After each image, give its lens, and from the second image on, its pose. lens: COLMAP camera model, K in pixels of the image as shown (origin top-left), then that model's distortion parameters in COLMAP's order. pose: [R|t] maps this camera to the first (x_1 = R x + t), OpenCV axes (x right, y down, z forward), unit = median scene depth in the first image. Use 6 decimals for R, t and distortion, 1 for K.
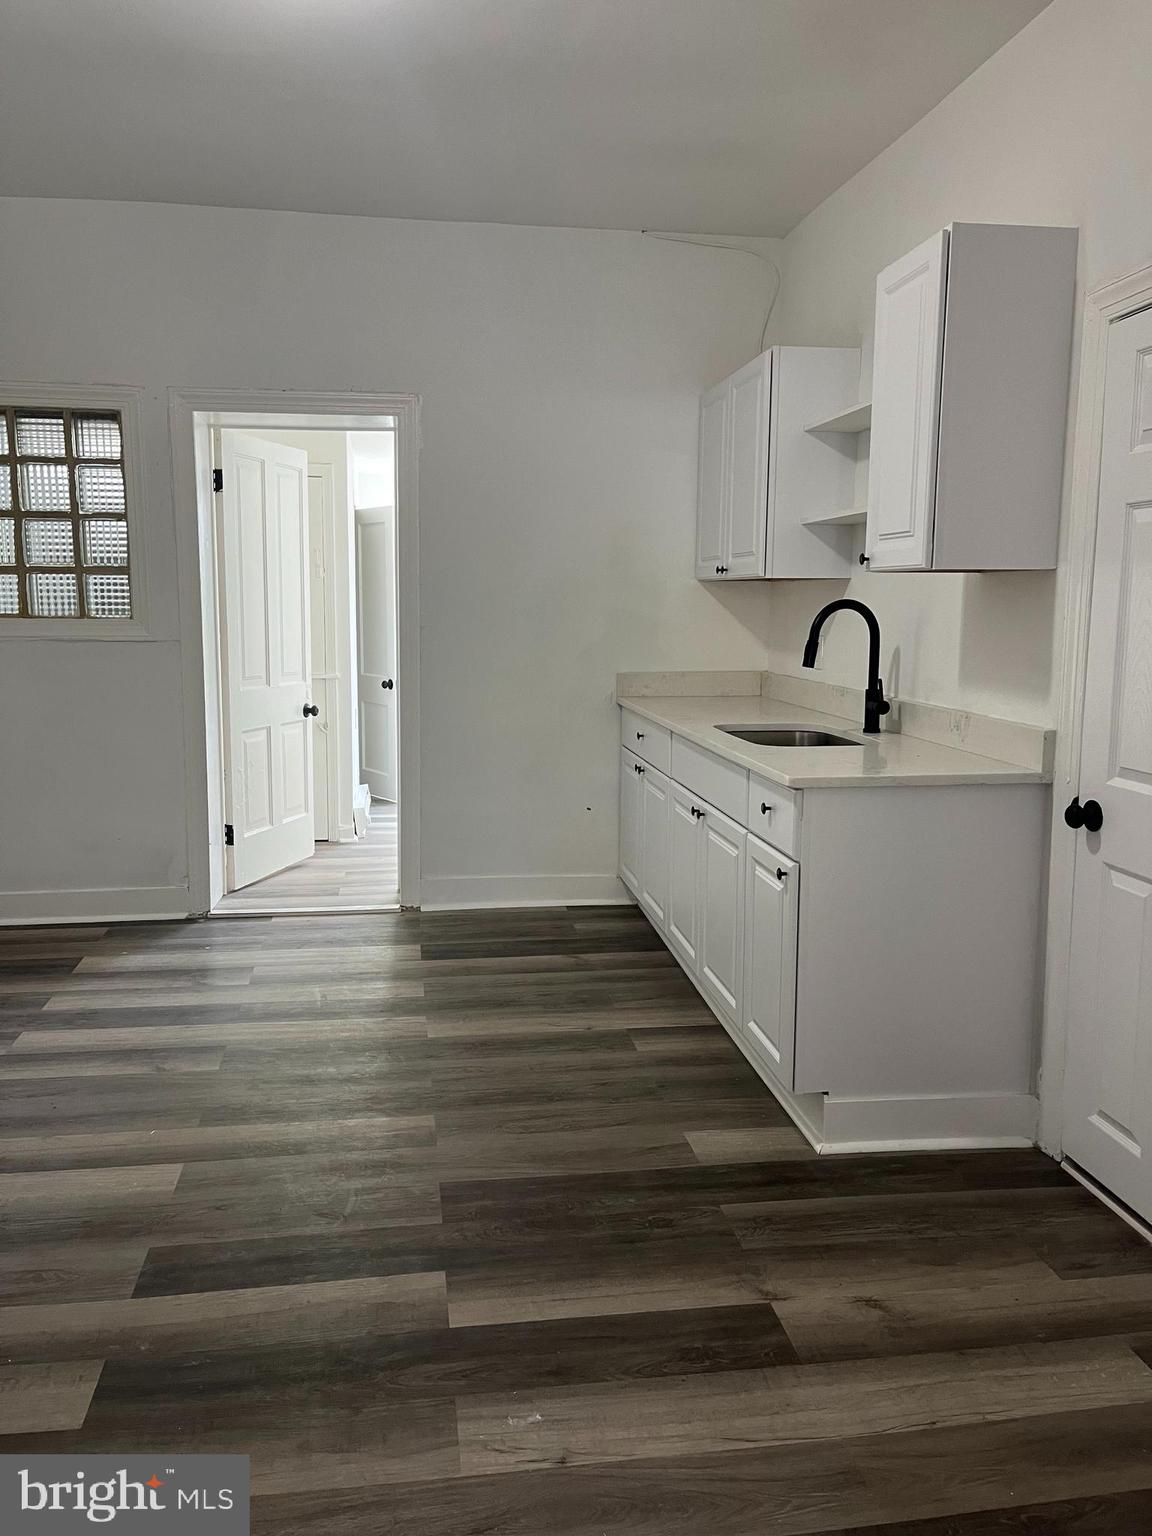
lens RADIAL K [[1154.0, 0, 576.1], [0, 1154.0, 786.7], [0, 0, 1]] dist [0.068448, -0.094643]
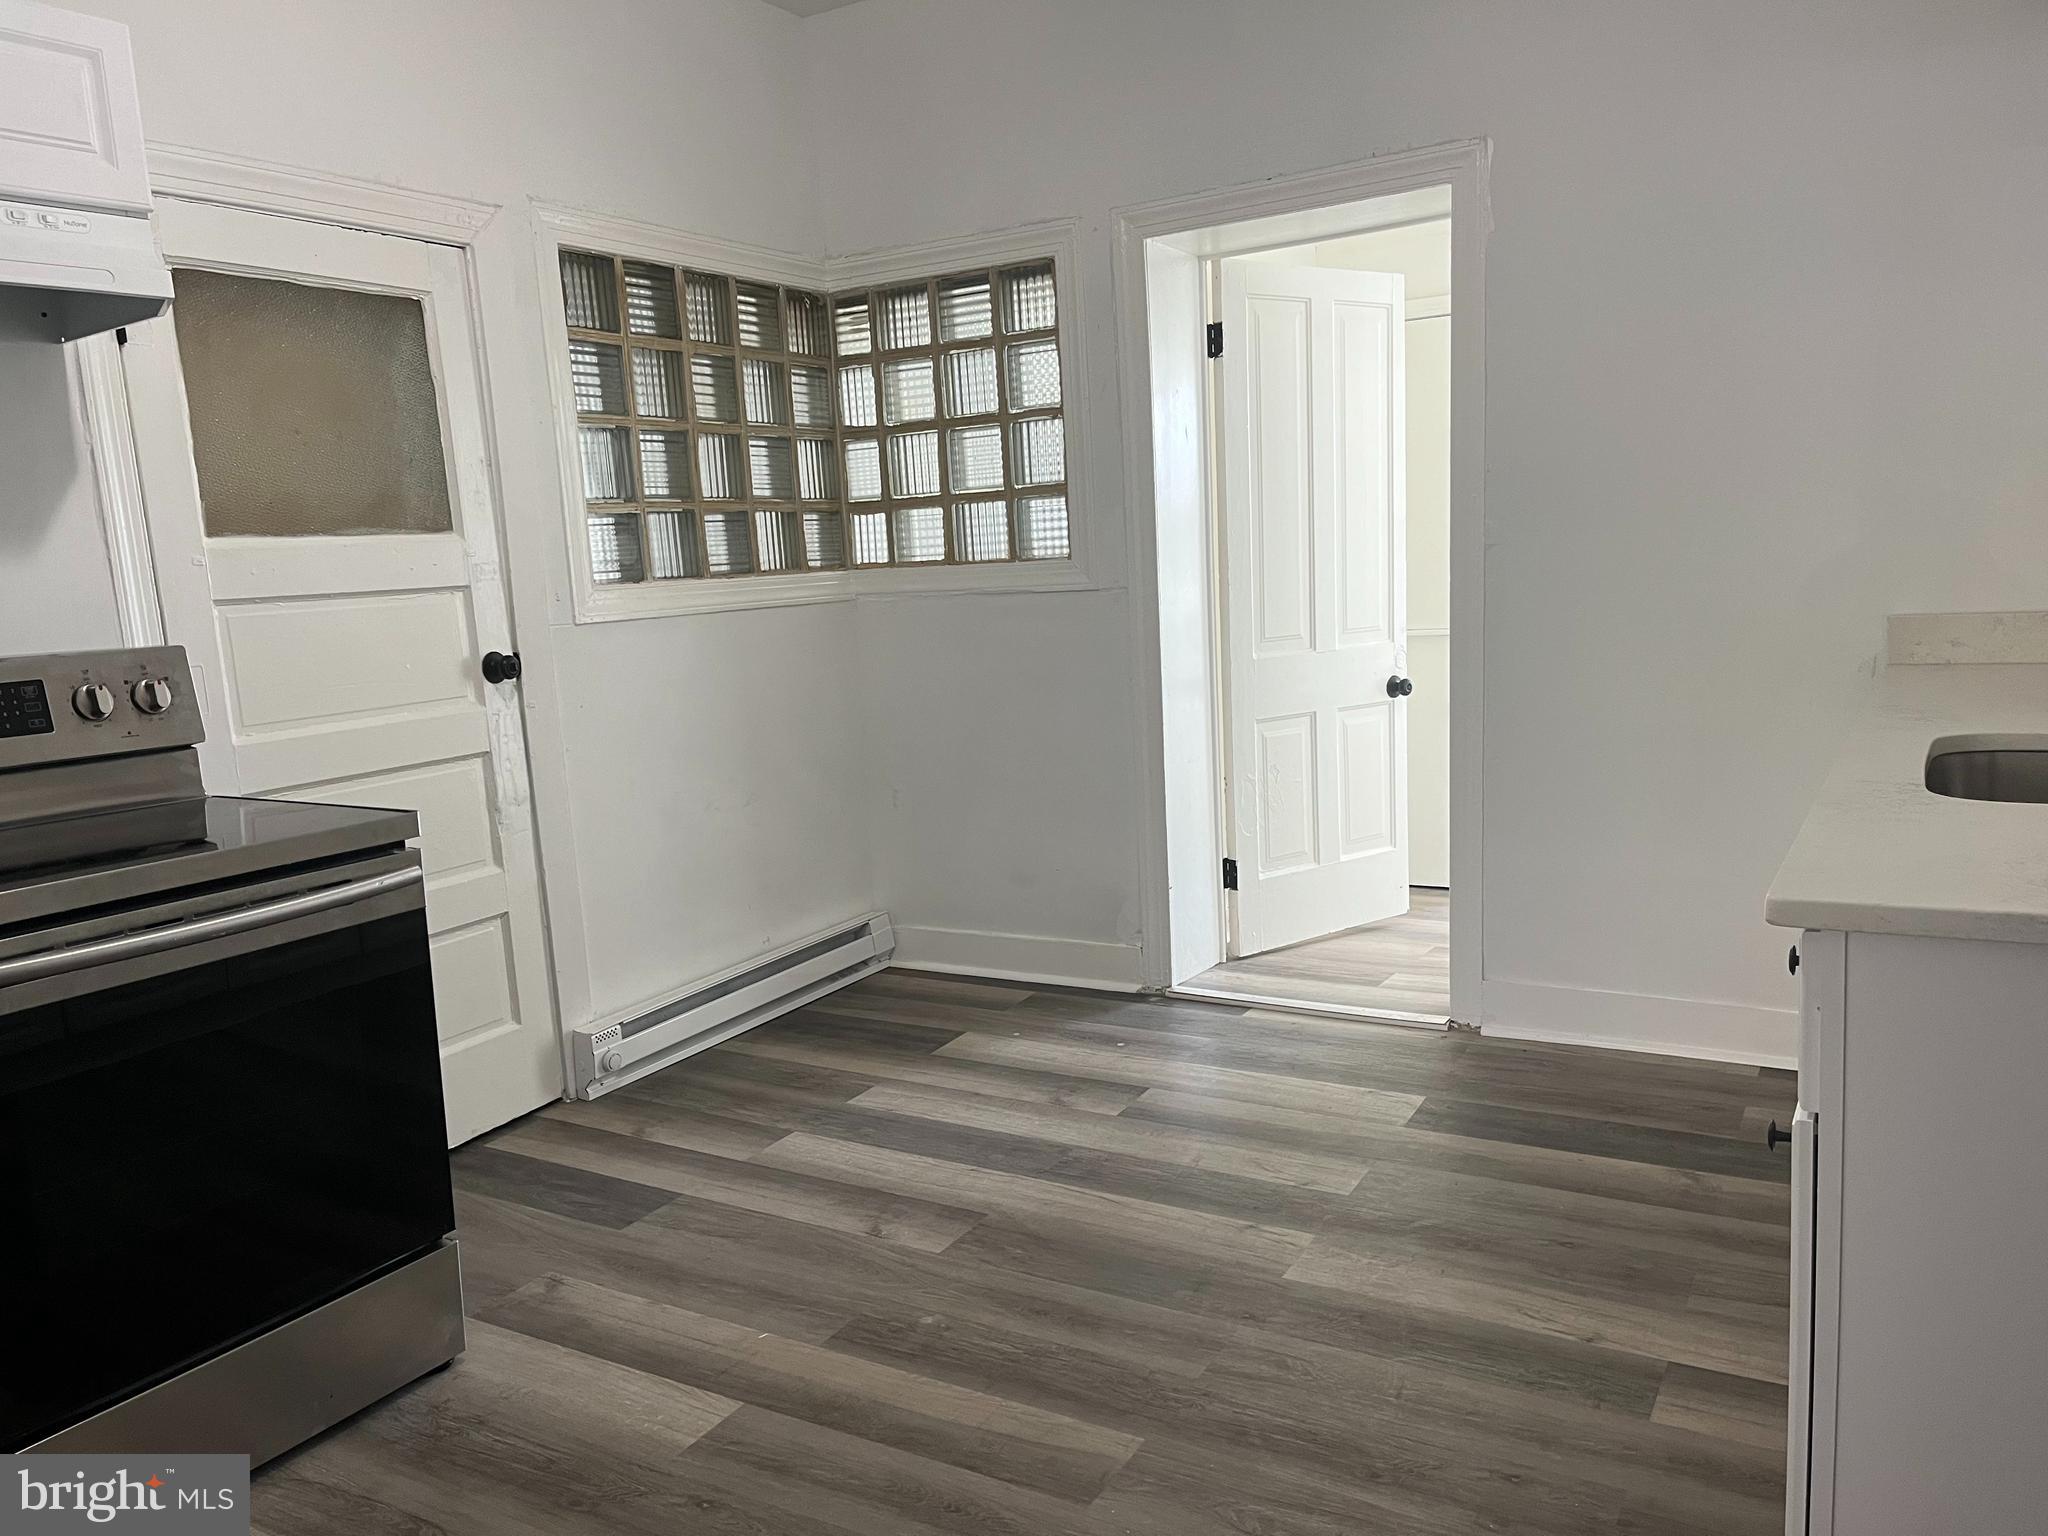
lens RADIAL K [[1538.7, 0, 1023.3], [0, 1538.7, 811.6], [0, 0, 1]] dist [0.068448, -0.094643]
pose [[0.769238, 0.057483, -0.636371, 0.197574], [-0.041131, 0.998334, 0.040461, -0.029591], [0.637637, -0.004950, 0.770321, 0.274254]]
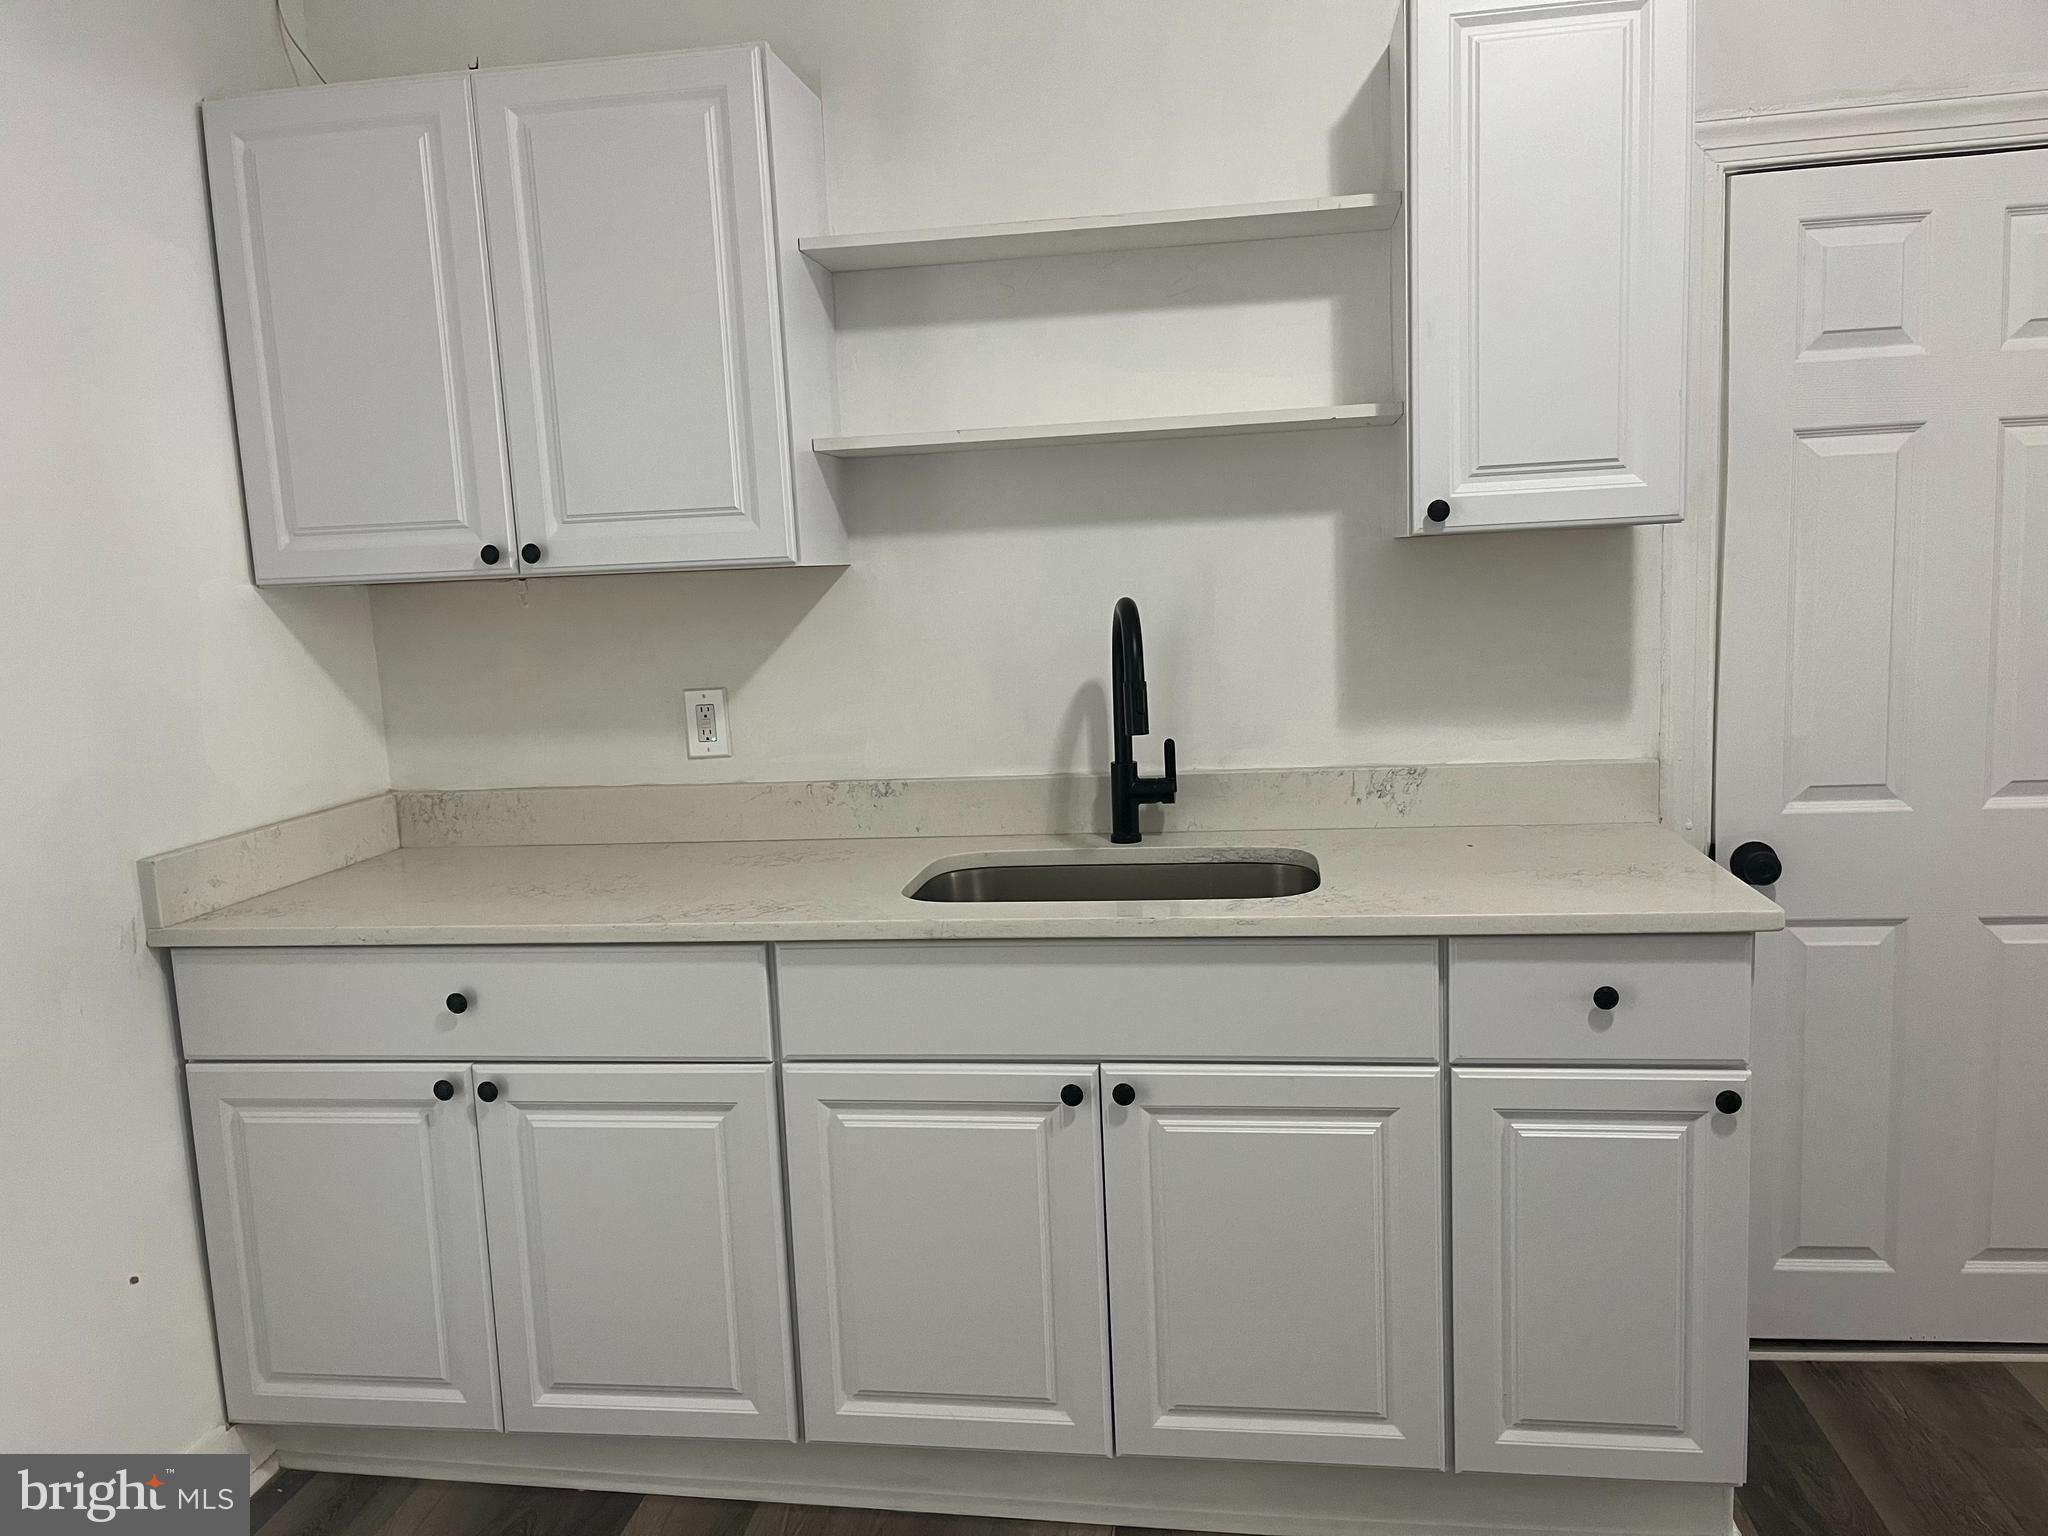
lens RADIAL K [[1538.7, 0, 1023.3], [0, 1538.7, 811.6], [0, 0, 1]] dist [0.068448, -0.094643]
pose [[0.287766, -0.167634, 0.942916, -0.351801], [0.201172, 0.973176, 0.111619, -0.122750], [-0.936334, 0.157568, 0.313770, 0.670247]]
